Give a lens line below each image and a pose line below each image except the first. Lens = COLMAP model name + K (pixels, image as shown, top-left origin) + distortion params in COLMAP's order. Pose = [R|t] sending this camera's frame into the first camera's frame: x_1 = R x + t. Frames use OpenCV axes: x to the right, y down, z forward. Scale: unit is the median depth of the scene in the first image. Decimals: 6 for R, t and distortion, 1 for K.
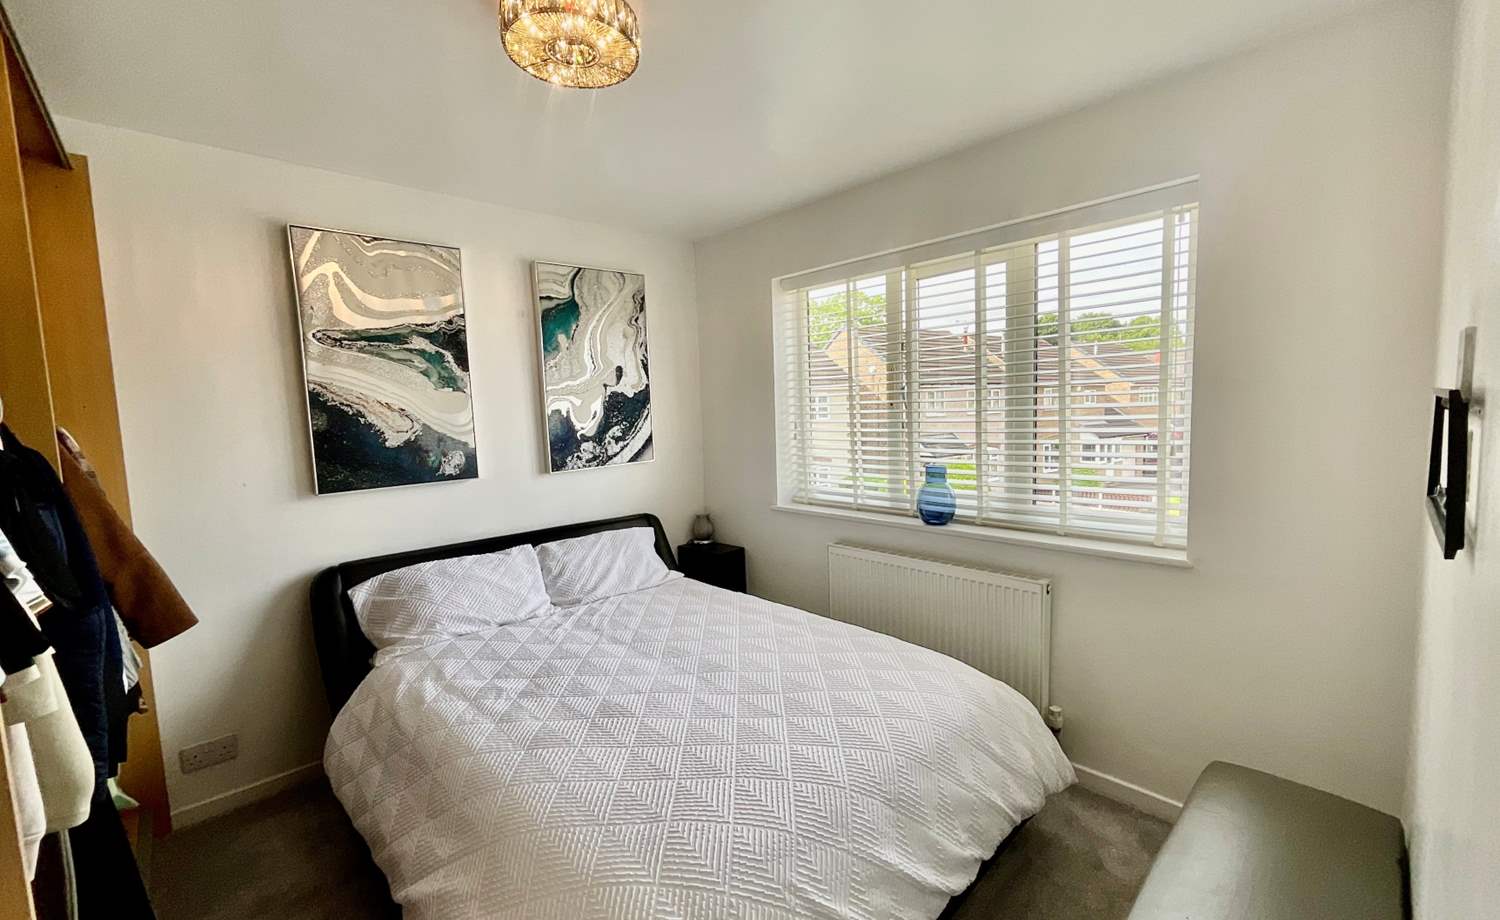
lens RADIAL K [[603.3, 0, 756.1], [0, 603.3, 464.8], [0, 0, 1]] dist [0.000462, -0.000046]
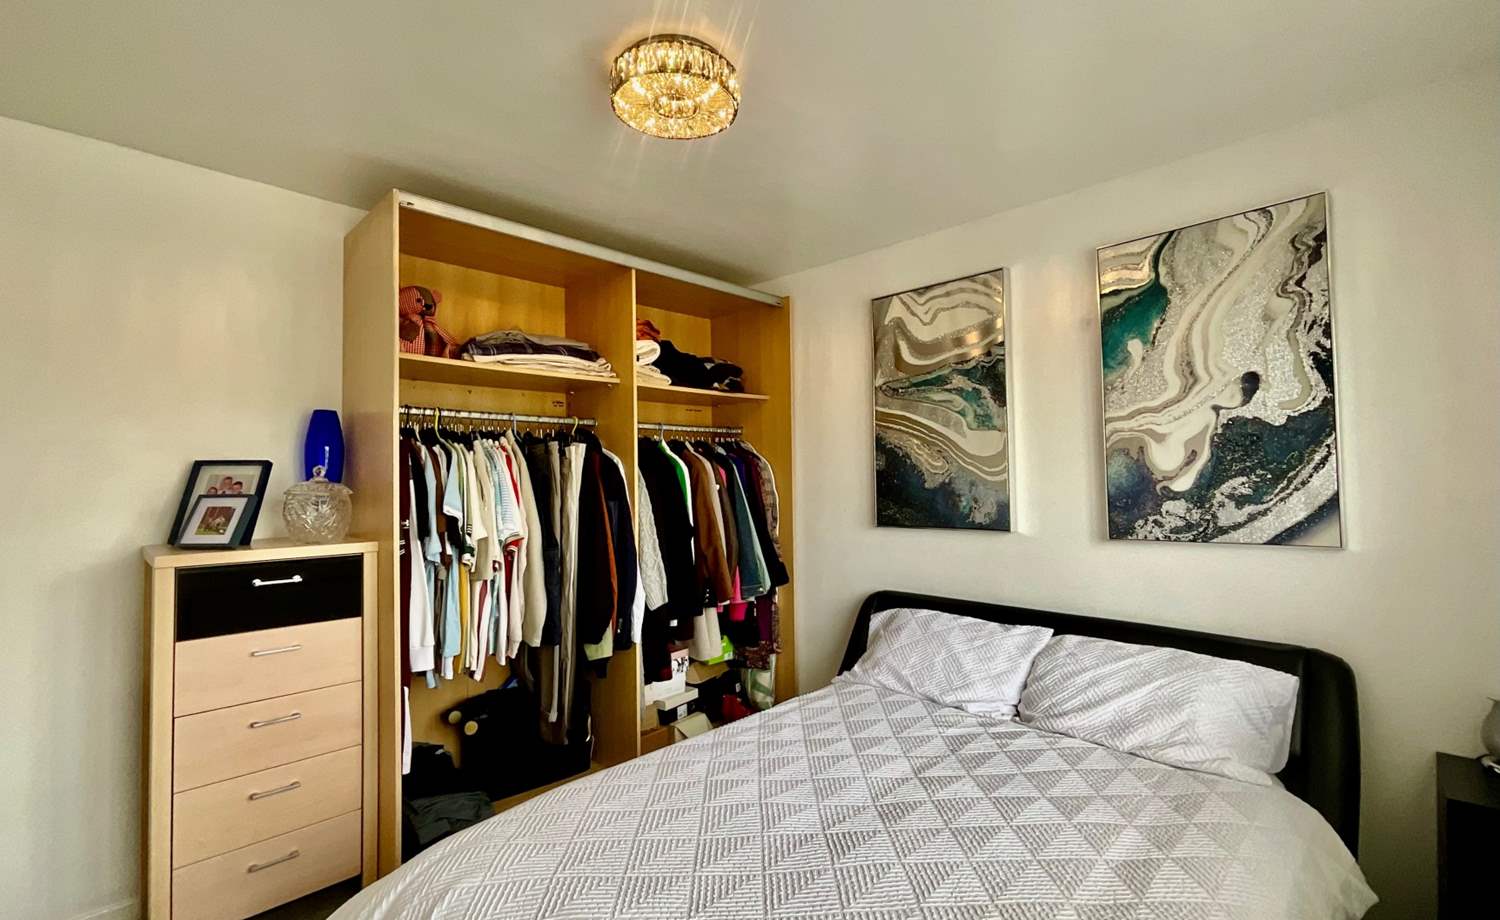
lens RADIAL K [[669.8, 0, 745.2], [0, 669.8, 461.8], [0, 0, 1]] dist [-0.000816, 0.000351]
pose [[0.024412, 0.009086, -0.999661, 0.417277], [-0.085137, 0.996345, 0.006977, -0.045458], [0.996070, 0.084938, 0.025097, 0.545018]]
